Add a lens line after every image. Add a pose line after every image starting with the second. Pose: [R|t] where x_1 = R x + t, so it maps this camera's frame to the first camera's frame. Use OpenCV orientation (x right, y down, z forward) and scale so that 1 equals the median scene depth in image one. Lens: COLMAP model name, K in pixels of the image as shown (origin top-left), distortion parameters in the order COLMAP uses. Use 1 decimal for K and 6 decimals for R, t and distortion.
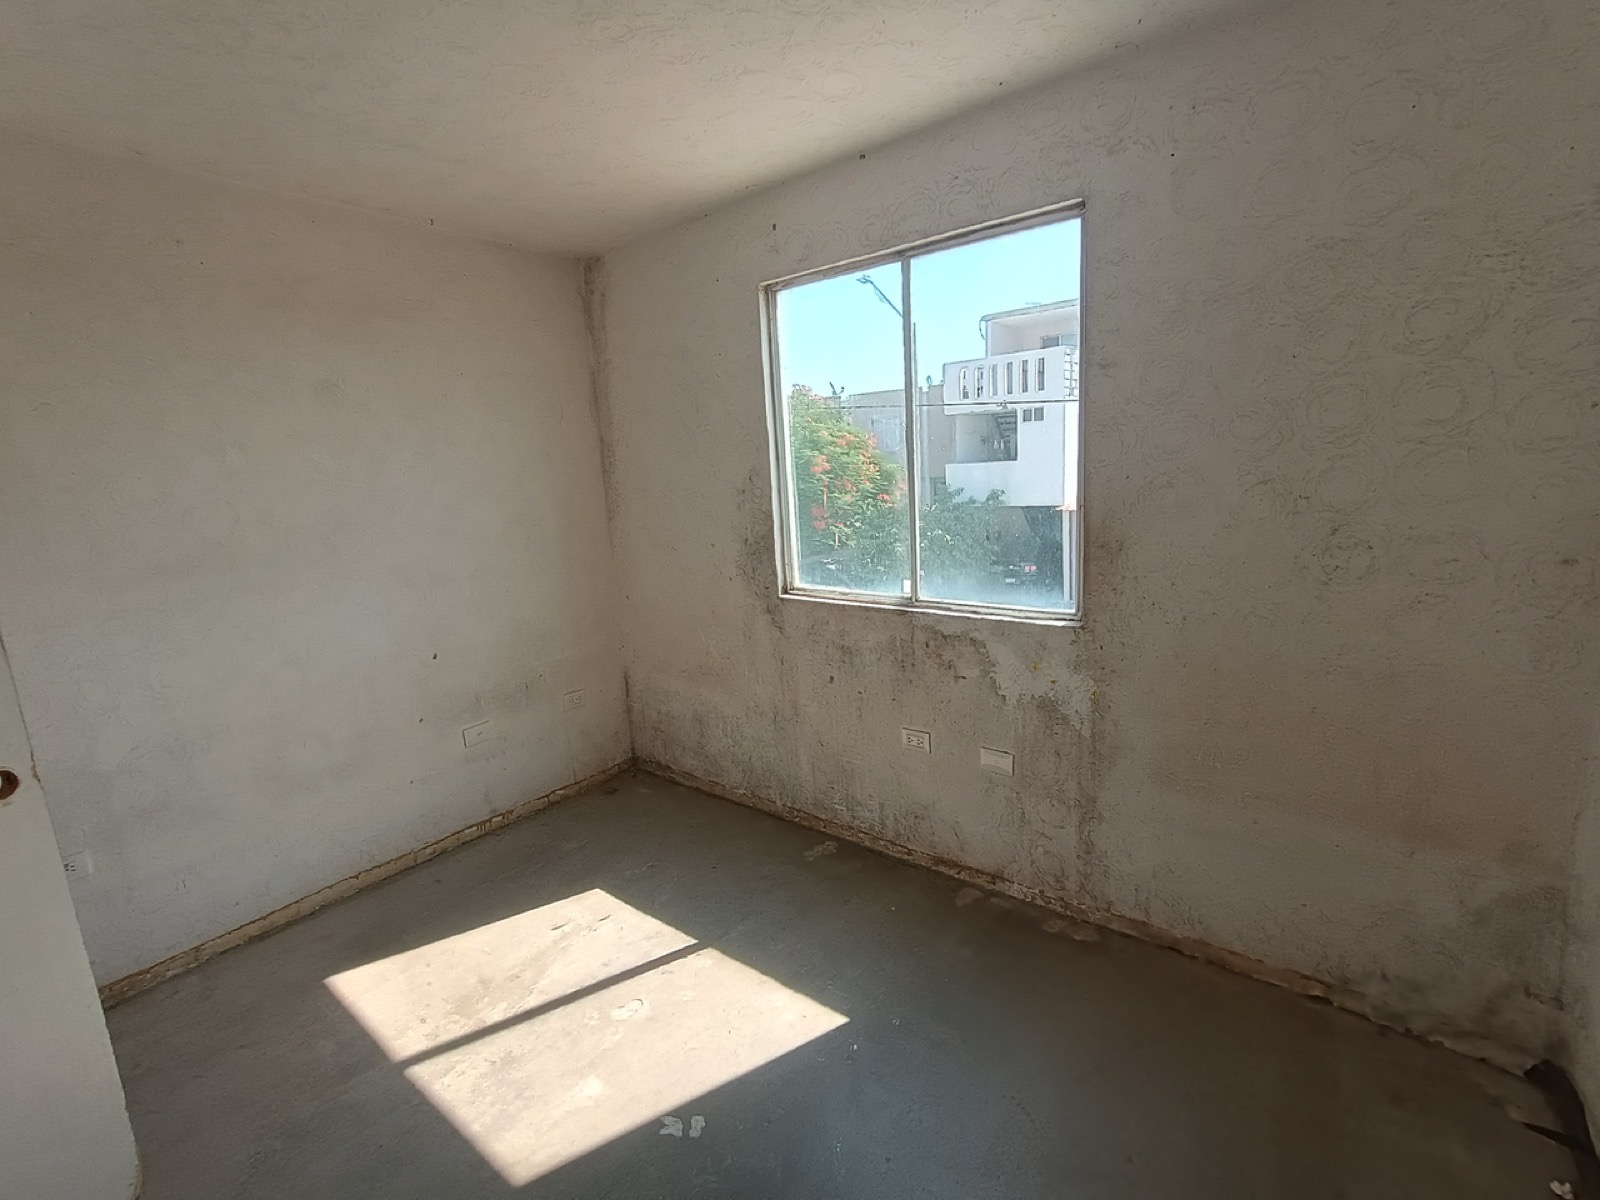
lens RADIAL K [[731.4, 0, 800.0], [0, 731.4, 600.0], [0, 0, 1]] dist [-0.000788, 0.001796]
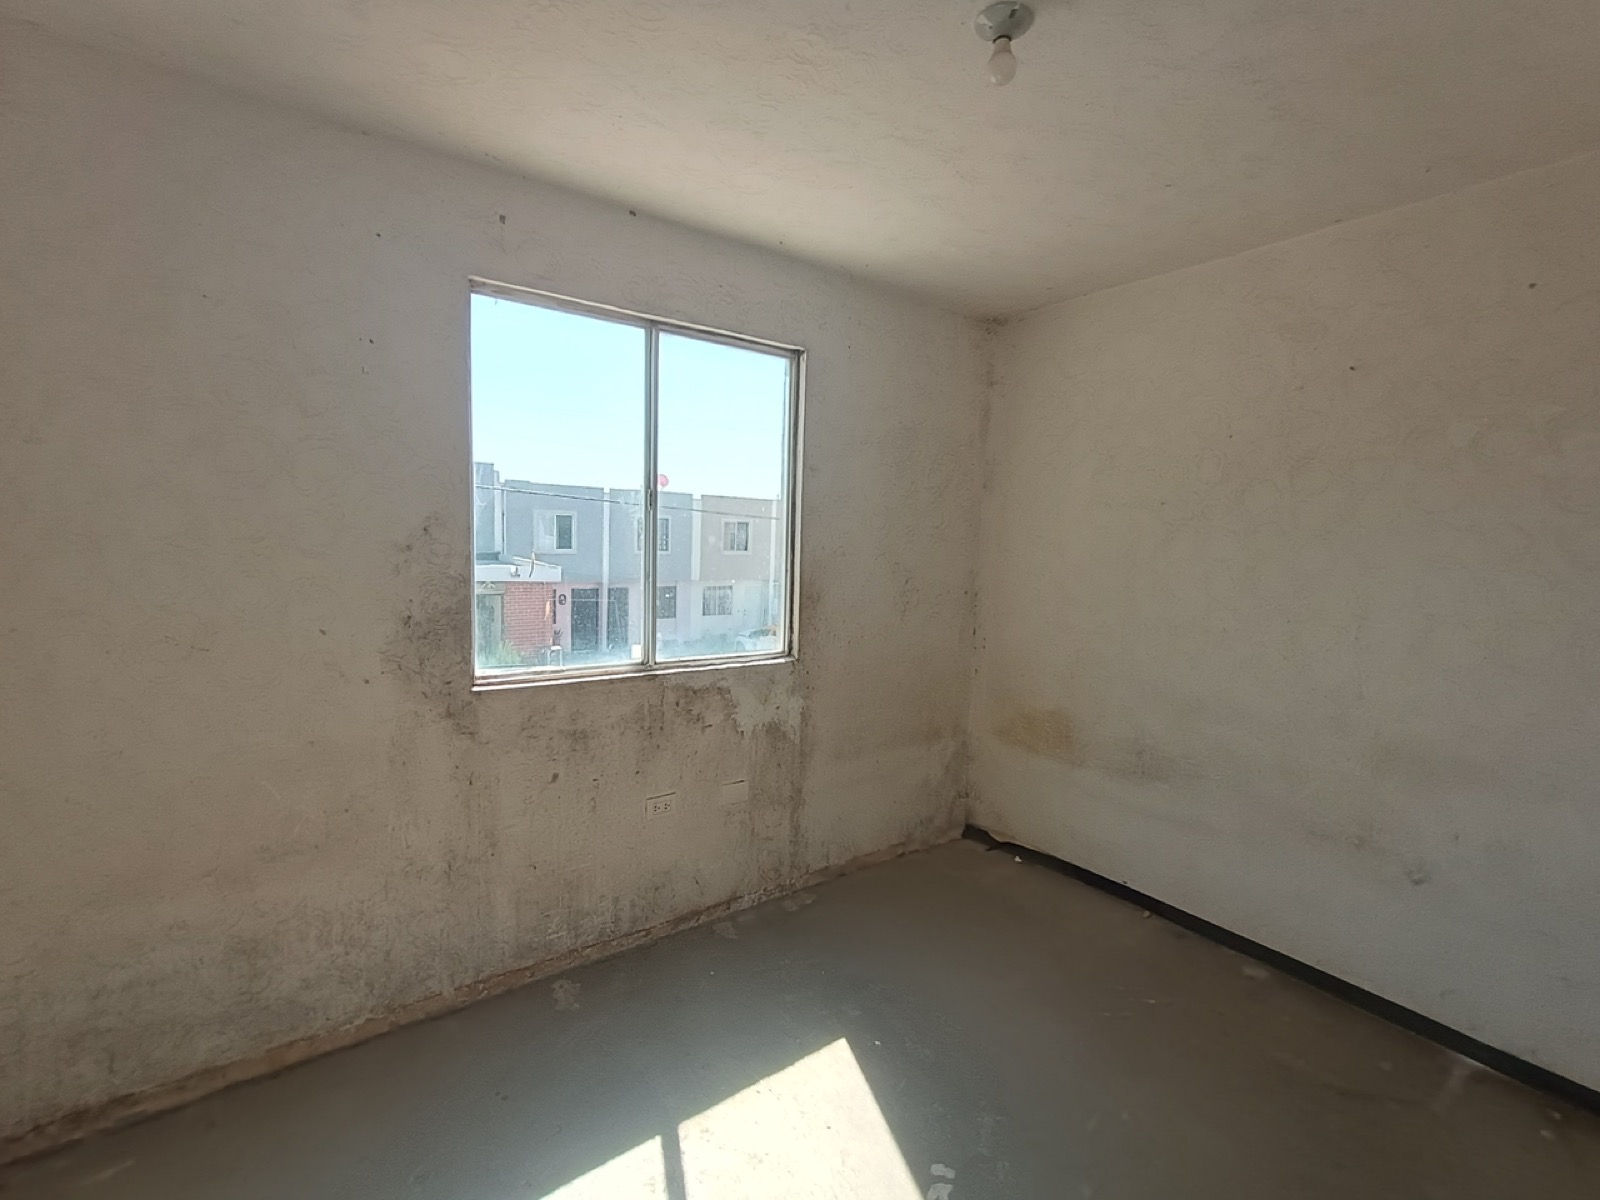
lens RADIAL K [[731.4, 0, 800.0], [0, 731.4, 600.0], [0, 0, 1]] dist [-0.000788, 0.001796]
pose [[0.236210, -0.029753, 0.971246, -0.744738], [0.135197, 0.990816, -0.002527, -0.054569], [-0.962251, 0.131907, 0.238063, 0.555232]]
